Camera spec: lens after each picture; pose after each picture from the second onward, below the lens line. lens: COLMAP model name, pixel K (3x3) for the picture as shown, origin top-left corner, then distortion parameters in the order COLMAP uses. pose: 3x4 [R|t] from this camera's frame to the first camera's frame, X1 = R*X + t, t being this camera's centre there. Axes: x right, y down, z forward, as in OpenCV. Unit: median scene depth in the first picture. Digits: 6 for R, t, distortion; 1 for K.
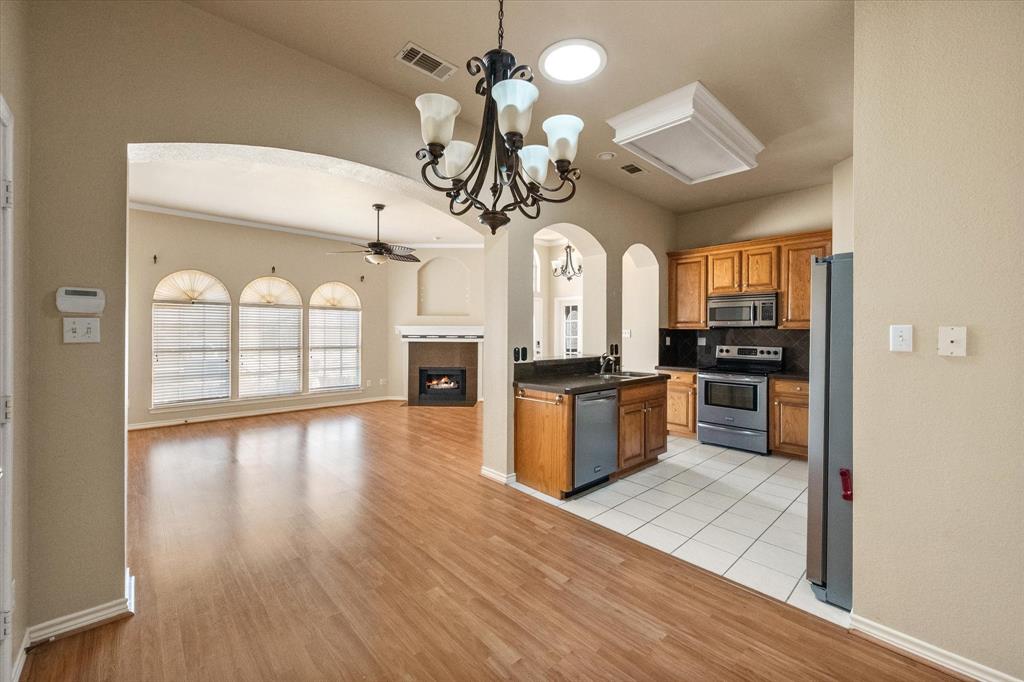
lens RADIAL K [[412.4, 0, 520.9], [0, 412.4, 331.3], [0, 0, 1]] dist [-0.001335, 0.000160]
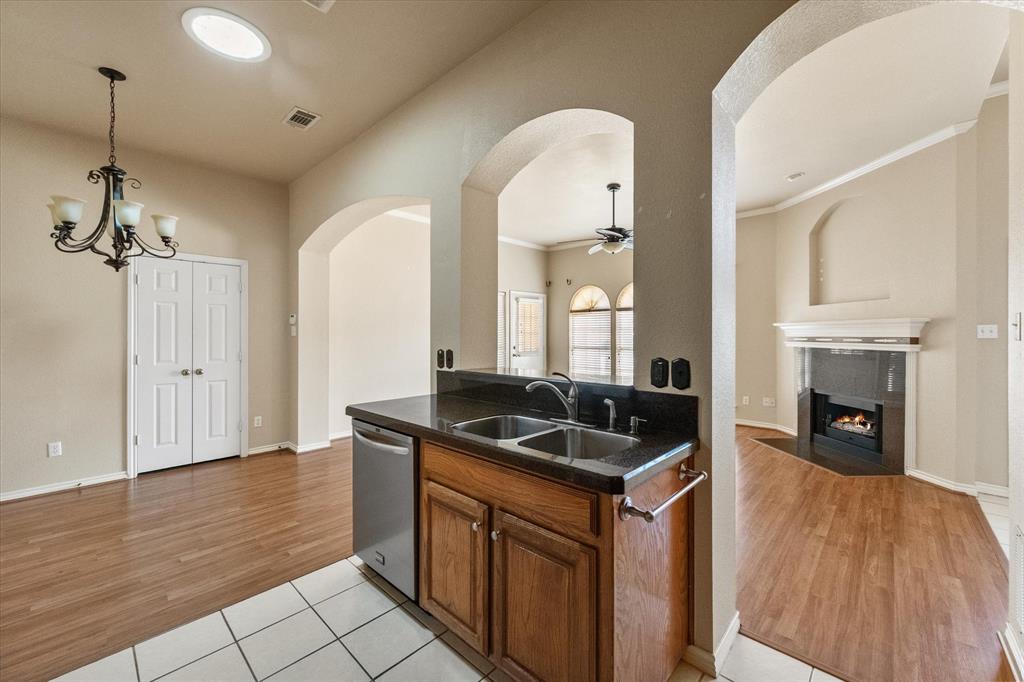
lens RADIAL K [[412.4, 0, 515.2], [0, 412.4, 334.8], [0, 0, 1]] dist [-0.001335, 0.000160]
pose [[0.057805, -0.004209, -0.998319, 0.569007], [0.000721, 0.999991, -0.004175, 0.012178], [0.998328, -0.000478, 0.057807, 0.836262]]
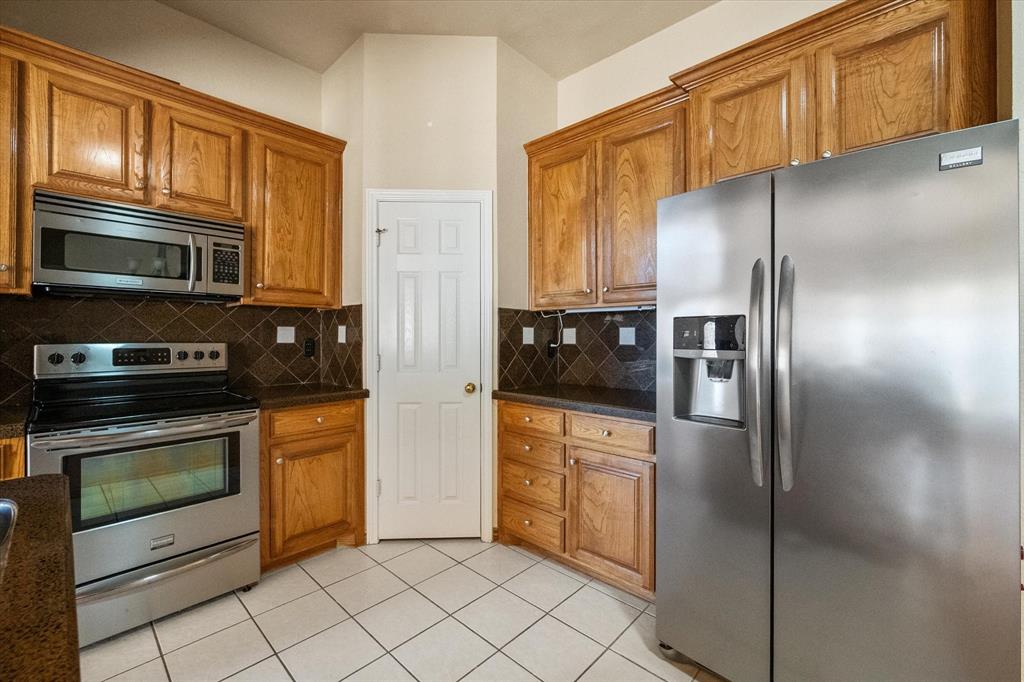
lens RADIAL K [[432.0, 0, 519.1], [0, 432.0, 333.8], [0, 0, 1]] dist [-0.003858, 0.000889]
pose [[-0.058732, -0.002534, 0.998271, 0.105045], [-0.003737, 0.999990, 0.002319, 0.026114], [-0.998267, -0.003594, -0.058741, 0.695885]]
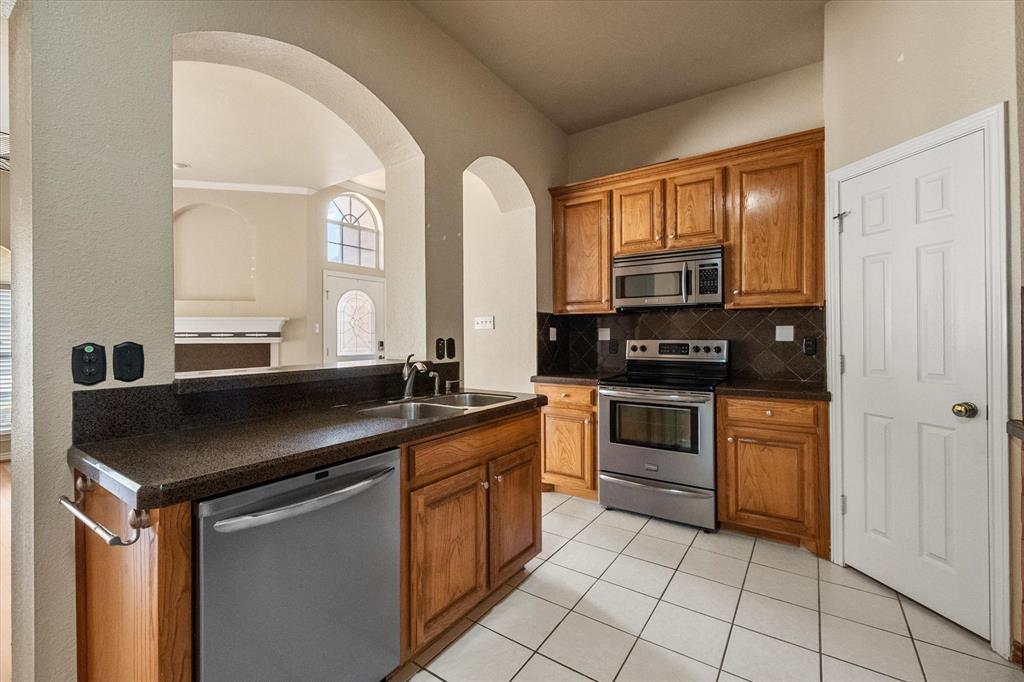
lens RADIAL K [[432.0, 0, 513.0], [0, 432.0, 336.1], [0, 0, 1]] dist [-0.003858, 0.000889]
pose [[0.978346, -0.011348, 0.206666, 0.195394], [0.010778, 0.999934, 0.003884, 0.027337], [-0.206697, -0.001573, 0.978404, 0.449946]]
